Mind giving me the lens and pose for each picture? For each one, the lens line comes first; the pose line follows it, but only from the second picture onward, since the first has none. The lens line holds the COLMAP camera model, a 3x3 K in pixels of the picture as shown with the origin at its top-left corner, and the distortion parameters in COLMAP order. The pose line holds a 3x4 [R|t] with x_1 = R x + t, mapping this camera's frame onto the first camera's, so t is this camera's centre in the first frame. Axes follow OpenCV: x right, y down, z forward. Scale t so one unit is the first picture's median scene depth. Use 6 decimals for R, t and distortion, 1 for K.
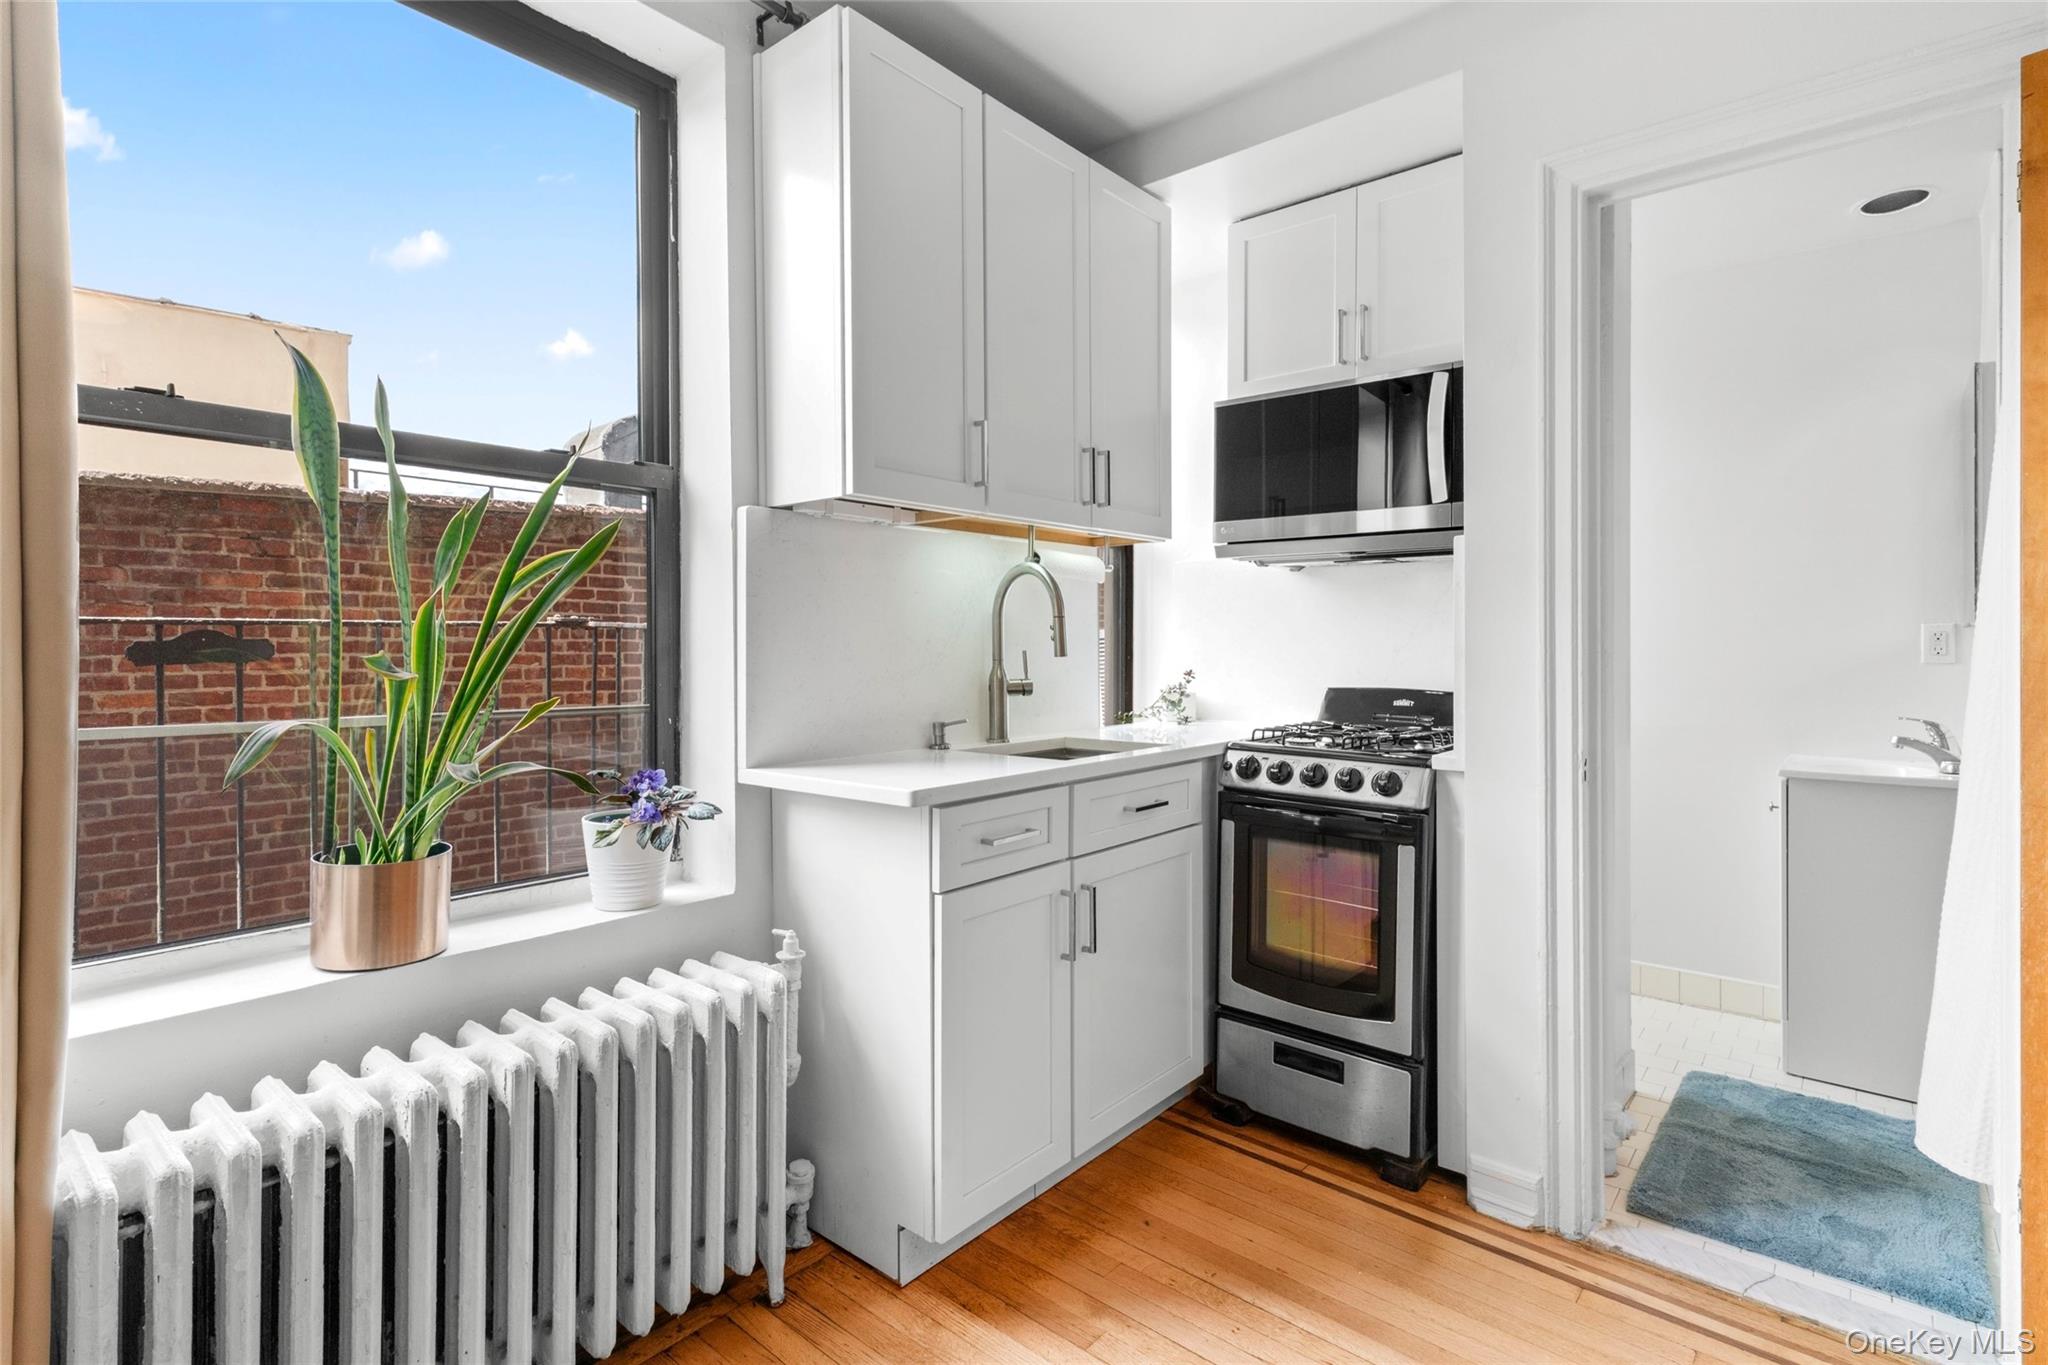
lens RADIAL K [[993.1, 0, 1016.1], [0, 993.1, 648.2], [0, 0, 1]] dist [0.002222, -0.000136]
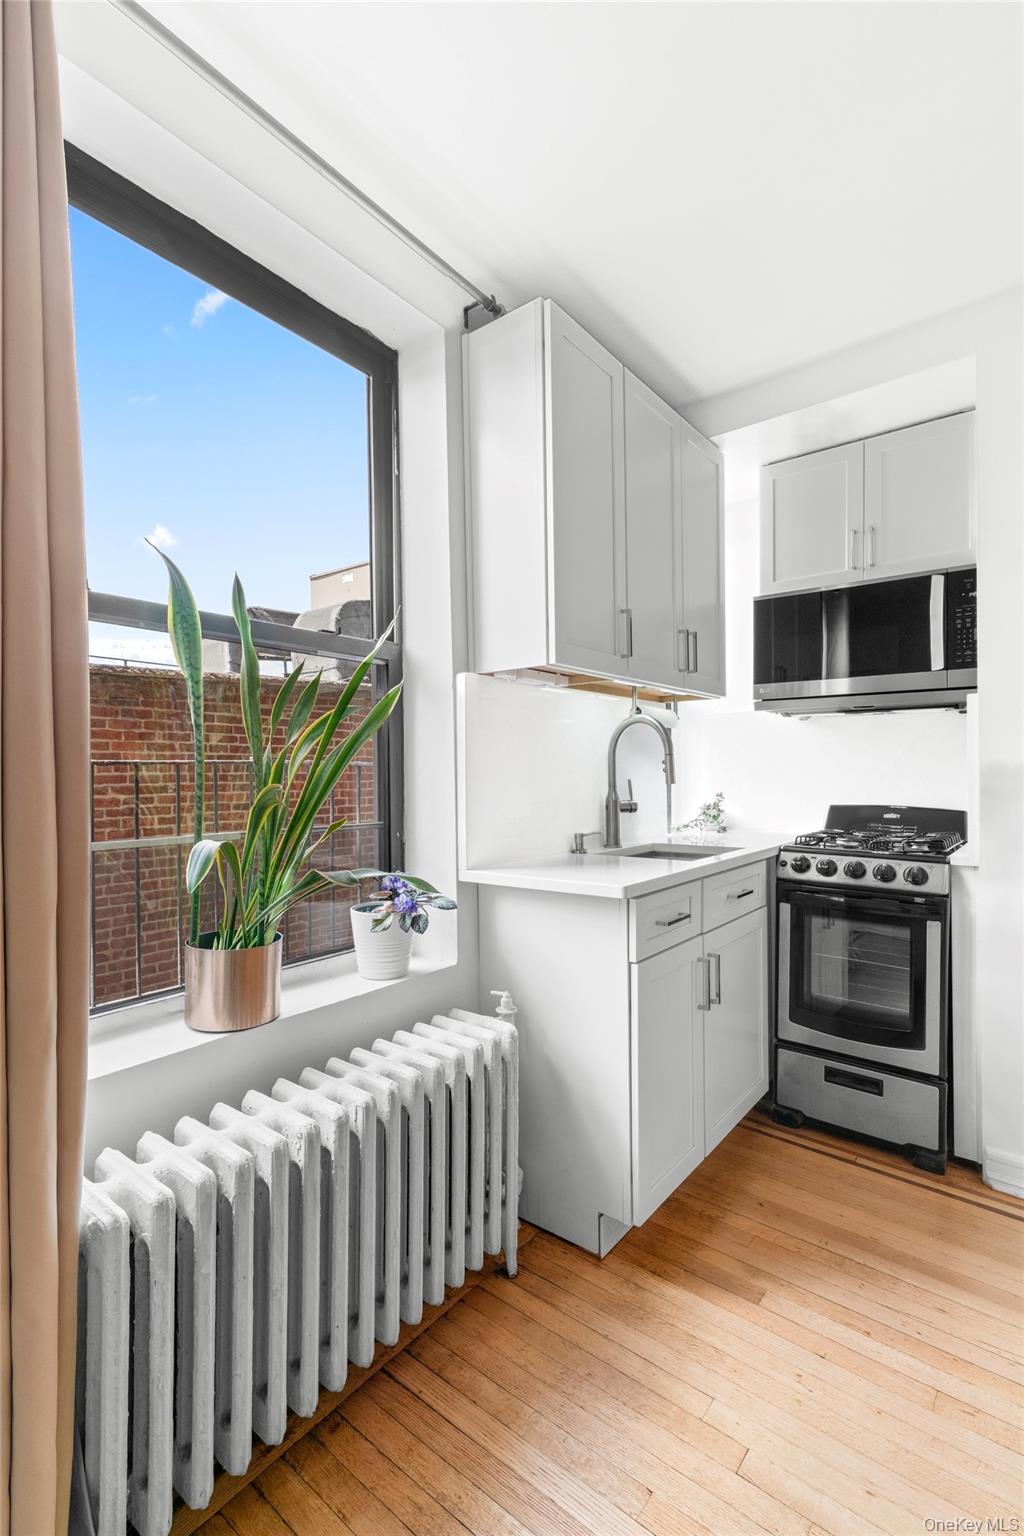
lens RADIAL K [[715.3, 0, 507.3], [0, 715.3, 772.5], [0, 0, 1]] dist [0.003440, 0.000266]
pose [[0.999360, -0.006075, 0.035248, -0.223256], [0.006236, 0.999971, -0.004452, -0.004475], [-0.035220, 0.004669, 0.999369, 0.035512]]
